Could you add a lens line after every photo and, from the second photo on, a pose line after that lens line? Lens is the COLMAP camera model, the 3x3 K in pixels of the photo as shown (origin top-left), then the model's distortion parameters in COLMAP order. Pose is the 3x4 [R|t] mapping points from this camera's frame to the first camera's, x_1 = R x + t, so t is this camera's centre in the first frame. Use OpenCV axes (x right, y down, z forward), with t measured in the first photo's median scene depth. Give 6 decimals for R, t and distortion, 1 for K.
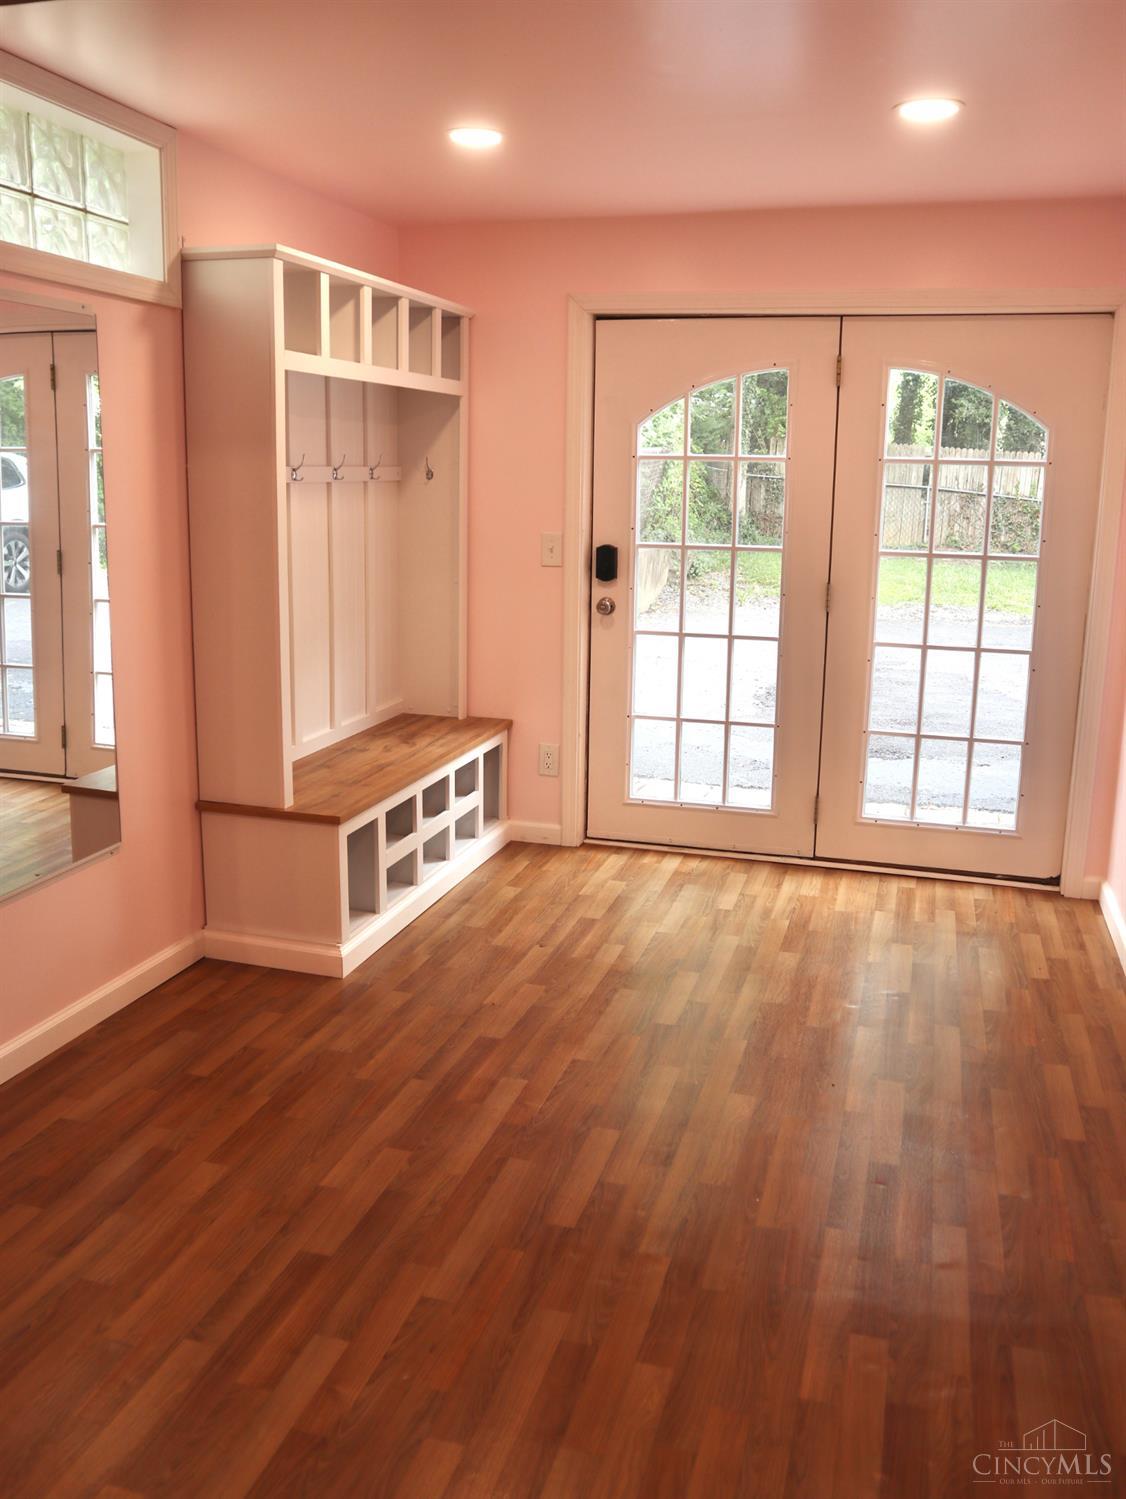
lens RADIAL K [[1295.9, 0, 563.0], [0, 1295.9, 749.5], [0, 0, 1]] dist [-0.115781, 0.100570]
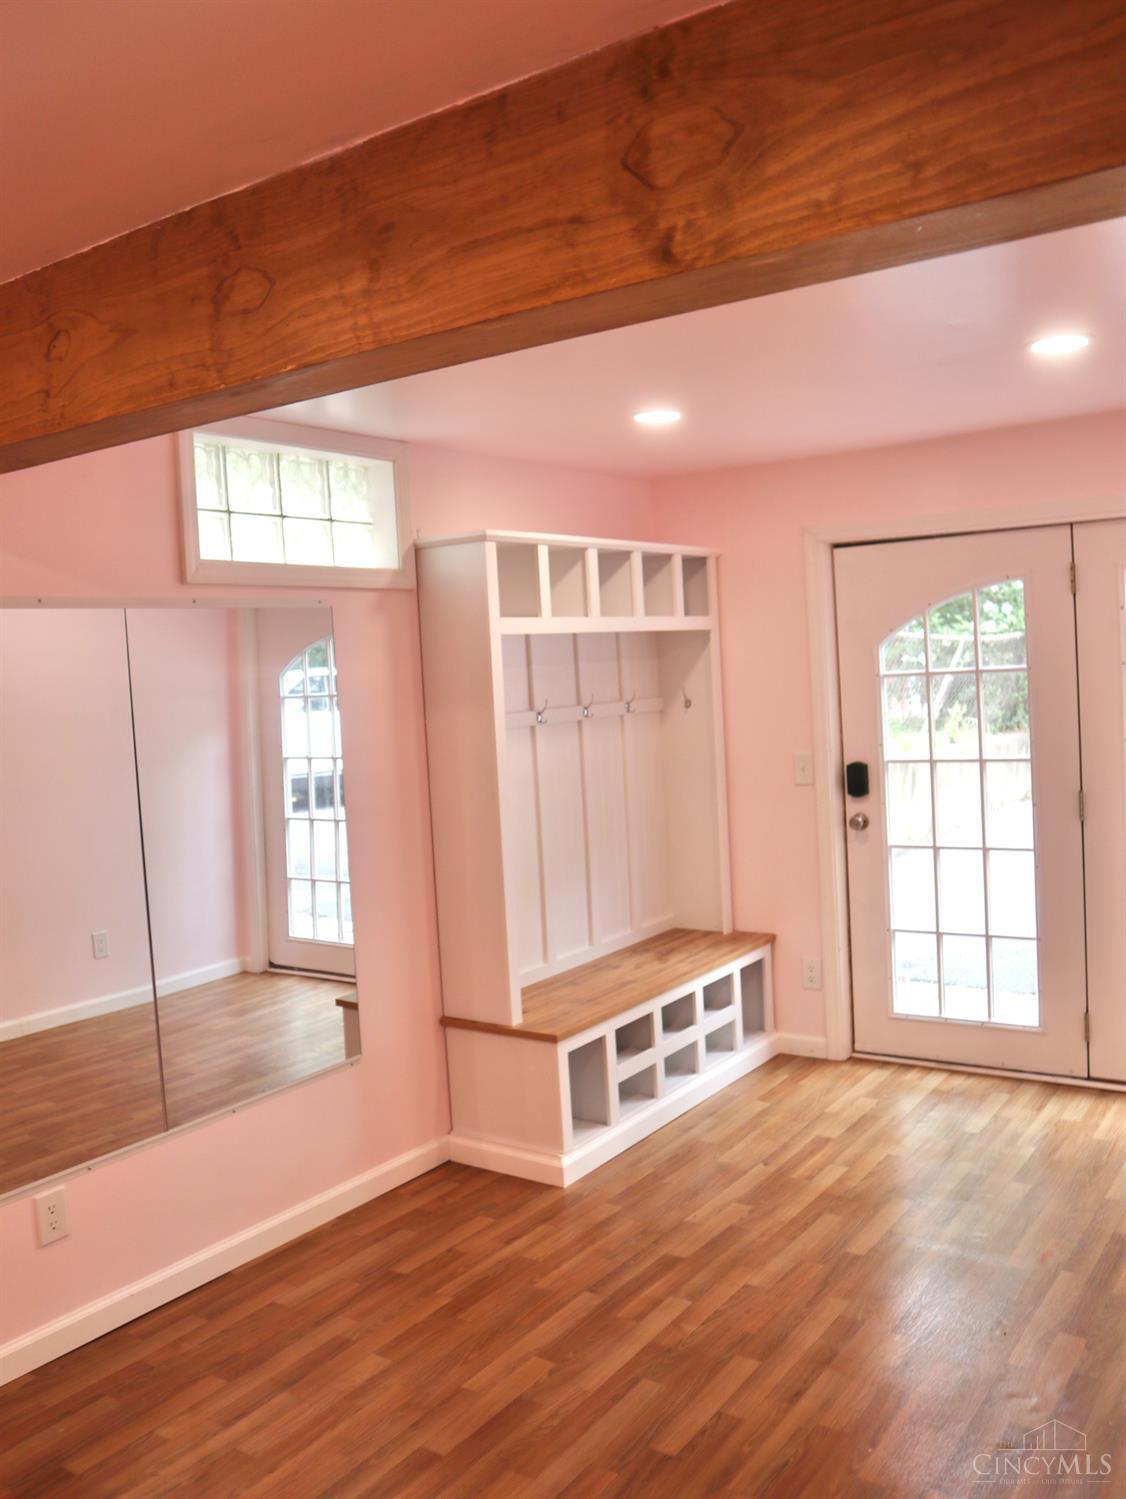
lens RADIAL K [[1295.9, 0, 563.0], [0, 1295.9, 749.5], [0, 0, 1]] dist [-0.115781, 0.100570]
pose [[0.943980, -0.047997, -0.326492, 0.178260], [0.001690, 0.990057, -0.140659, -0.030307], [0.329997, 0.132228, 0.934675, -0.037163]]
